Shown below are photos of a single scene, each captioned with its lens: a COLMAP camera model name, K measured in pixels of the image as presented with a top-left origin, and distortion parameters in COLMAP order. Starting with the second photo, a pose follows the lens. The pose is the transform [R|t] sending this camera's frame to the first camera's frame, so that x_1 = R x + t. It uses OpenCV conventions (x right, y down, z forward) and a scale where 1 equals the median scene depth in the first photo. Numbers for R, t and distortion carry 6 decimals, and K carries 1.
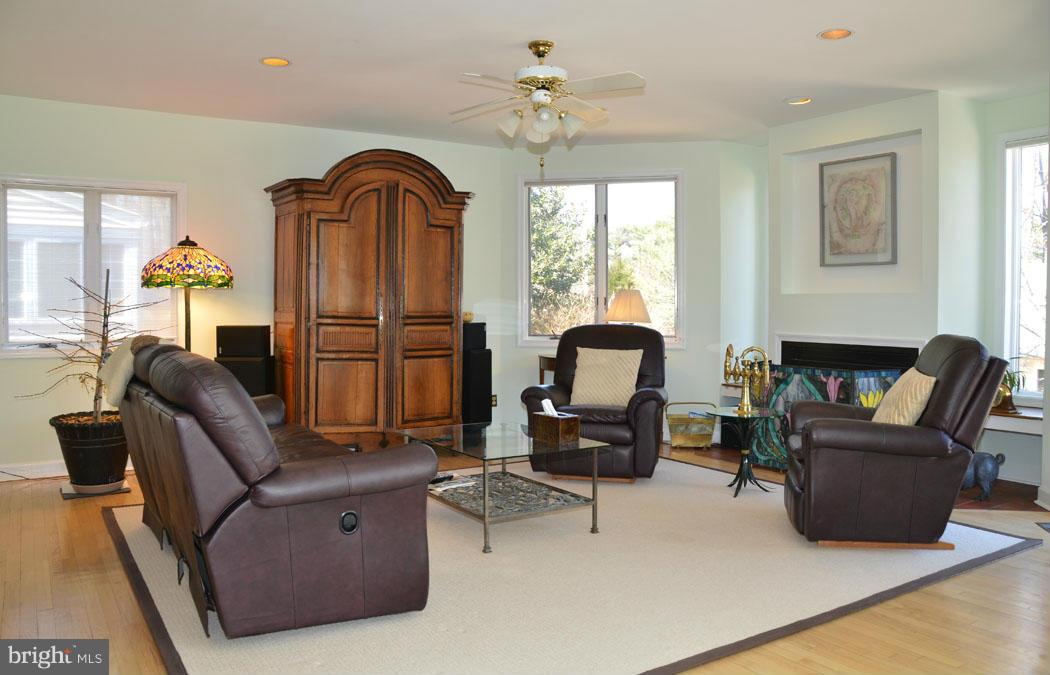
lens RADIAL K [[834.7, 0, 517.6], [0, 834.7, 342.3], [0, 0, 1]] dist [-0.127129, 0.049509]
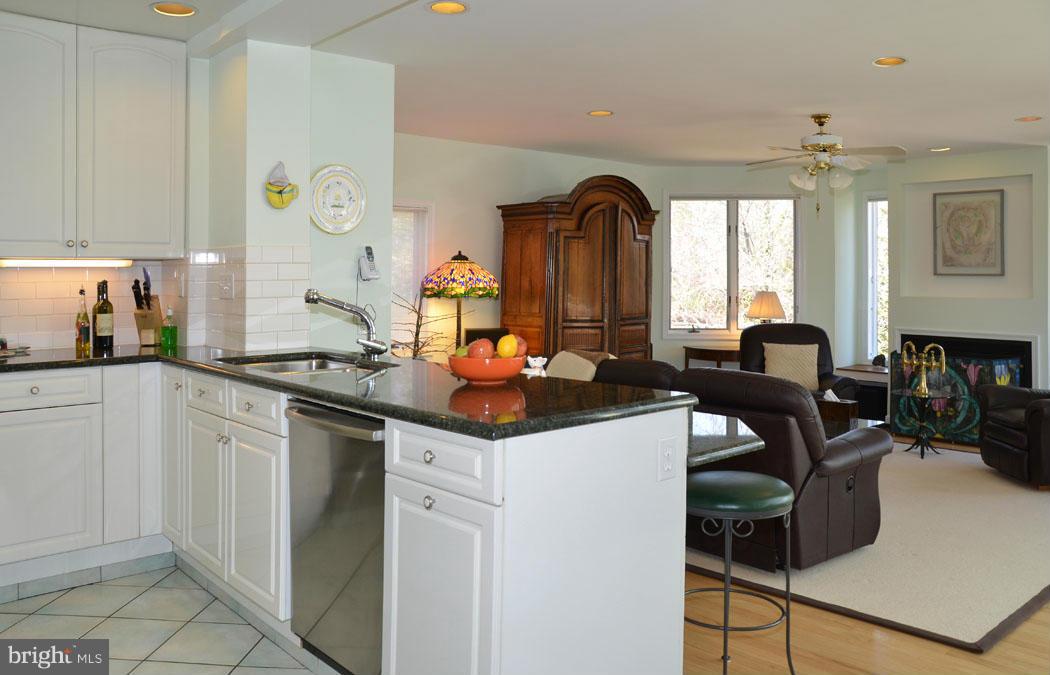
lens RADIAL K [[873.1, 0, 513.7], [0, 873.1, 310.8], [0, 0, 1]] dist [-0.145176, 0.088777]
pose [[0.985904, -0.009295, 0.167055, -0.509700], [0.009761, 0.999950, -0.001971, -0.043395], [-0.167029, 0.003574, 0.985946, -0.182859]]
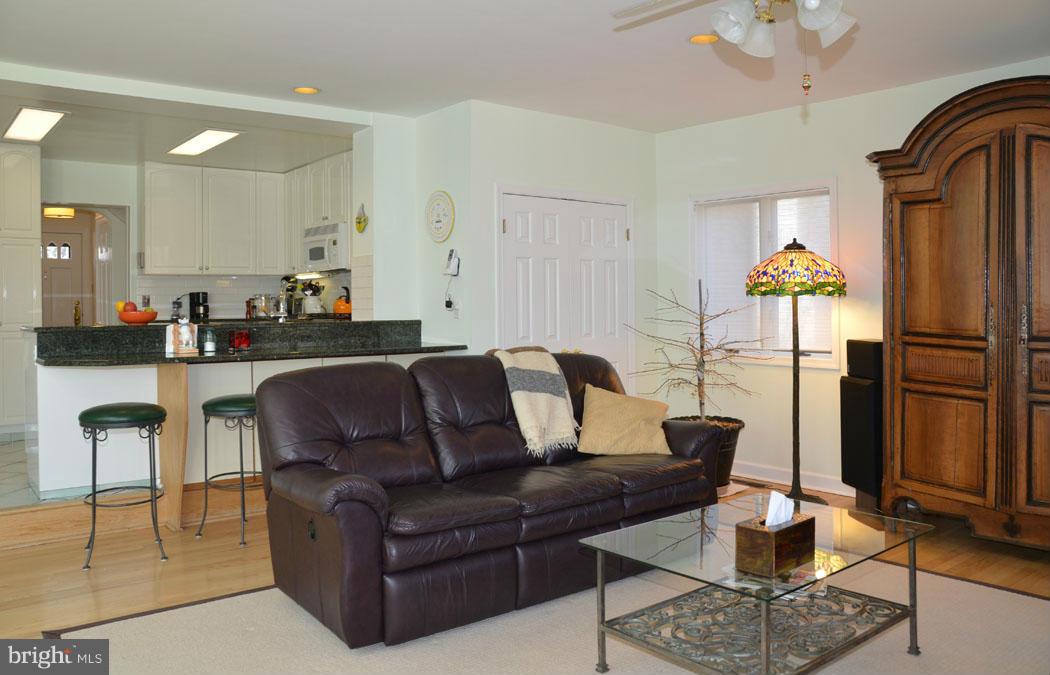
lens RADIAL K [[834.7, 0, 546.0], [0, 834.7, 320.0], [0, 0, 1]] dist [-0.127129, 0.049509]
pose [[0.109474, 0.019893, -0.993791, 0.452340], [-0.039352, 0.999103, 0.015665, -0.041515], [0.993210, 0.037393, 0.110158, 0.599372]]
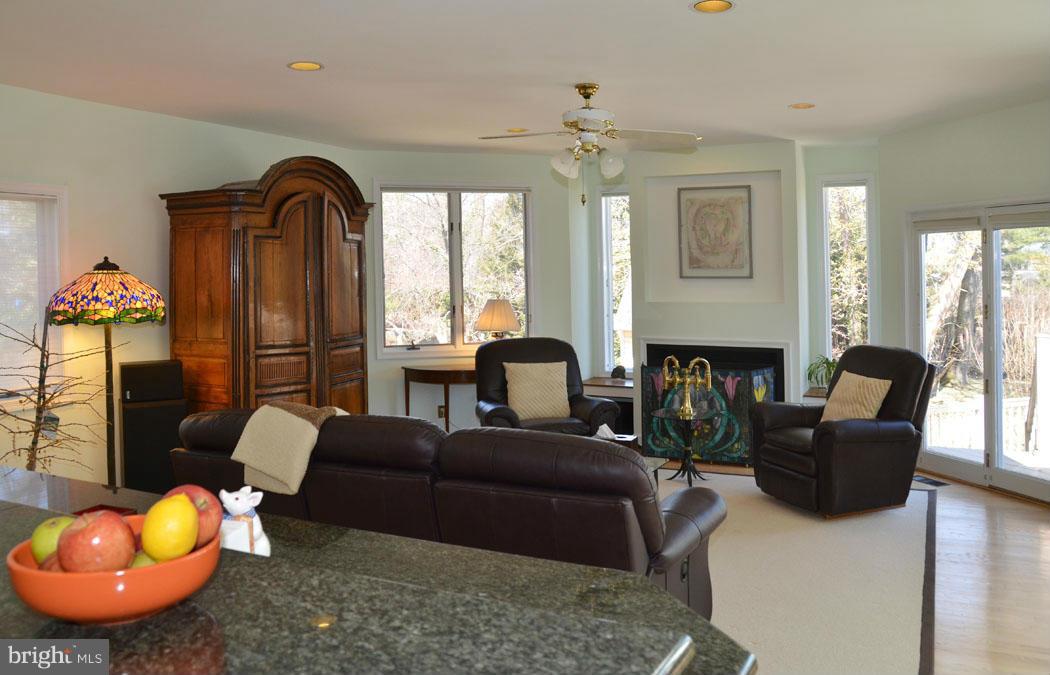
lens RADIAL K [[873.1, 0, 547.0], [0, 873.1, 338.0], [0, 0, 1]] dist [-0.145176, 0.088777]
pose [[0.843960, -0.050374, 0.534036, -0.464016], [0.034735, 0.998623, 0.039305, -0.066070], [-0.535281, -0.014622, 0.844548, 0.073254]]
